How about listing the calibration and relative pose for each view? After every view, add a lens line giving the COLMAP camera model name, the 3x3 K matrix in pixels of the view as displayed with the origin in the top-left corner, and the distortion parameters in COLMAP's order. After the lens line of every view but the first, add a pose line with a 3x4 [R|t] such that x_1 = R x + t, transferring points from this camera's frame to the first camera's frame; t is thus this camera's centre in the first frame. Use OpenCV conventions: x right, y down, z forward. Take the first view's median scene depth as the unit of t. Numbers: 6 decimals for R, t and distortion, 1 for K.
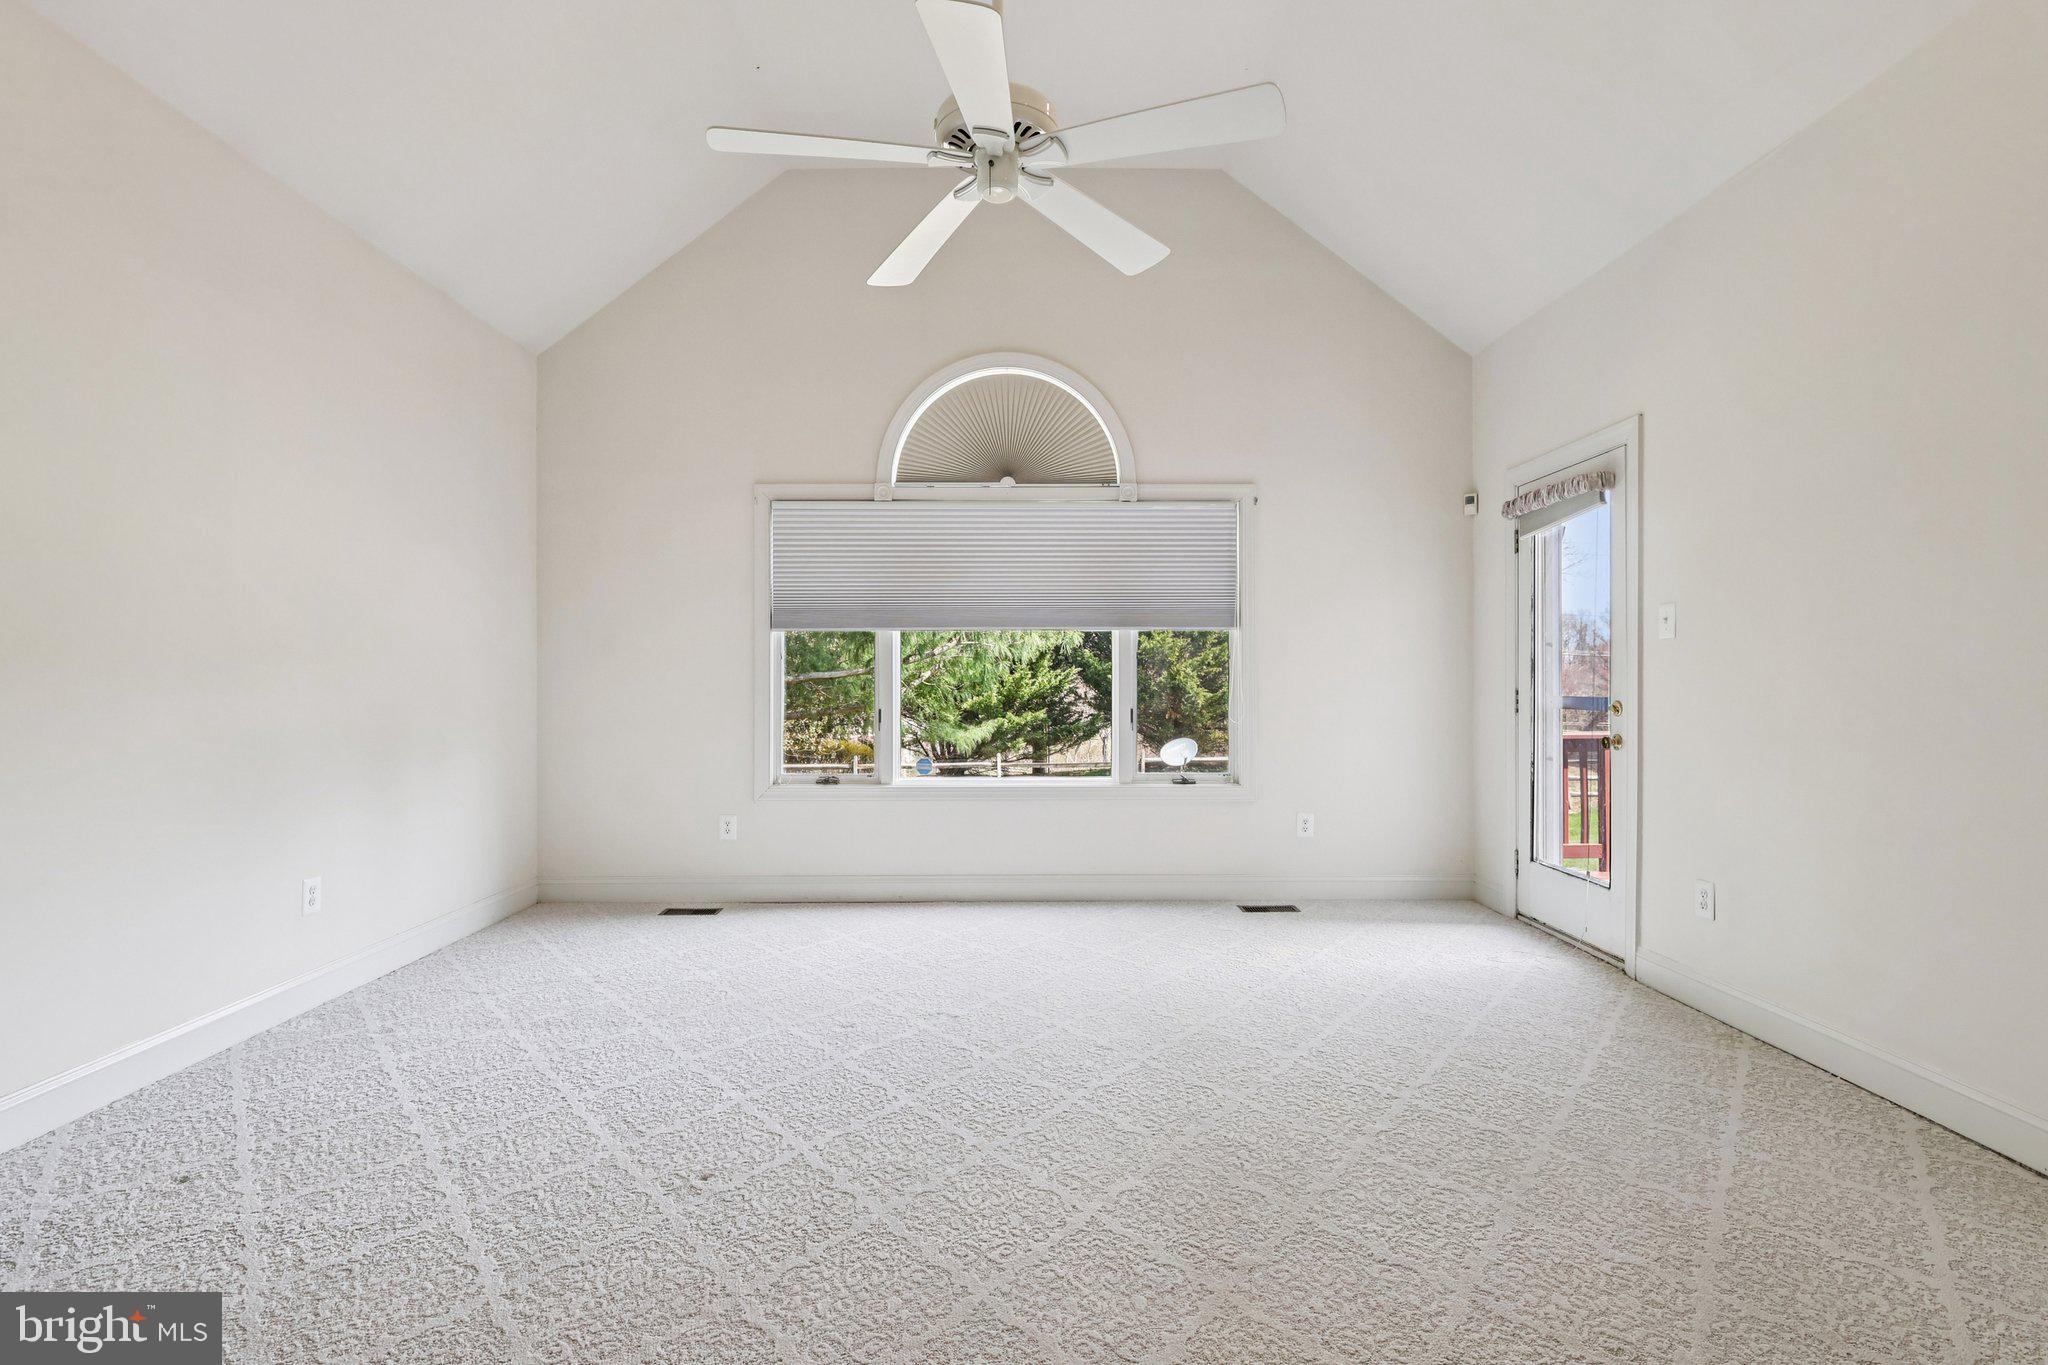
lens RADIAL K [[959.2, 0, 1023.2], [0, 959.2, 694.6], [0, 0, 1]] dist [-0.001273, 0.000158]
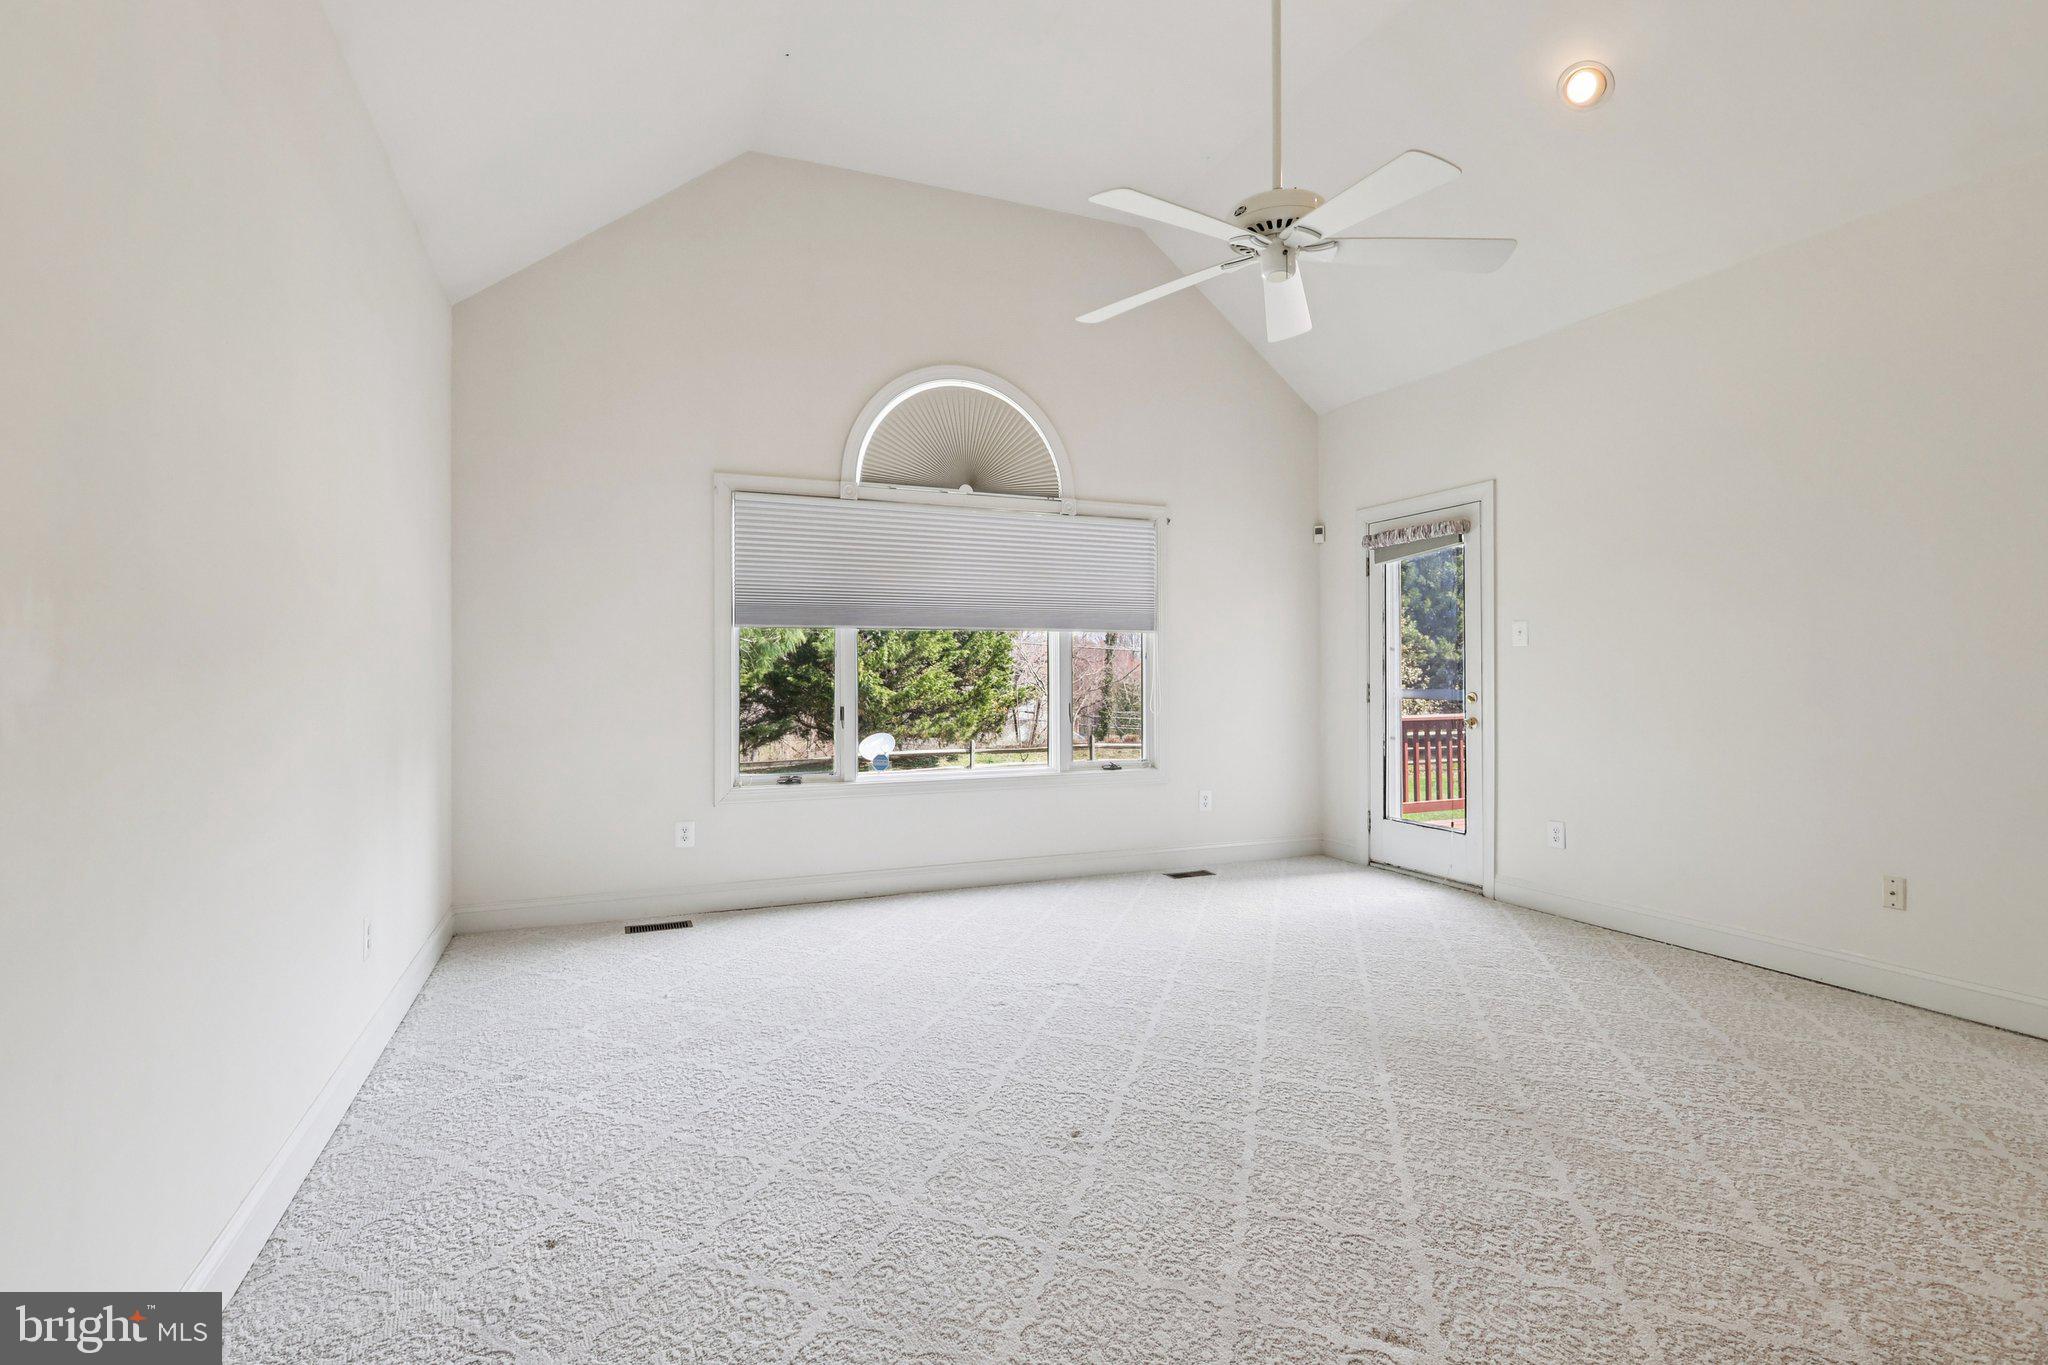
lens RADIAL K [[958.6, 0, 1022.1], [0, 958.6, 677.7], [0, 0, 1]] dist [-0.000611, -0.000104]
pose [[0.925591, -0.002371, 0.378517, -0.419372], [0.007509, 0.999899, -0.012098, -0.001481], [-0.378450, 0.014040, 0.925515, 0.003805]]
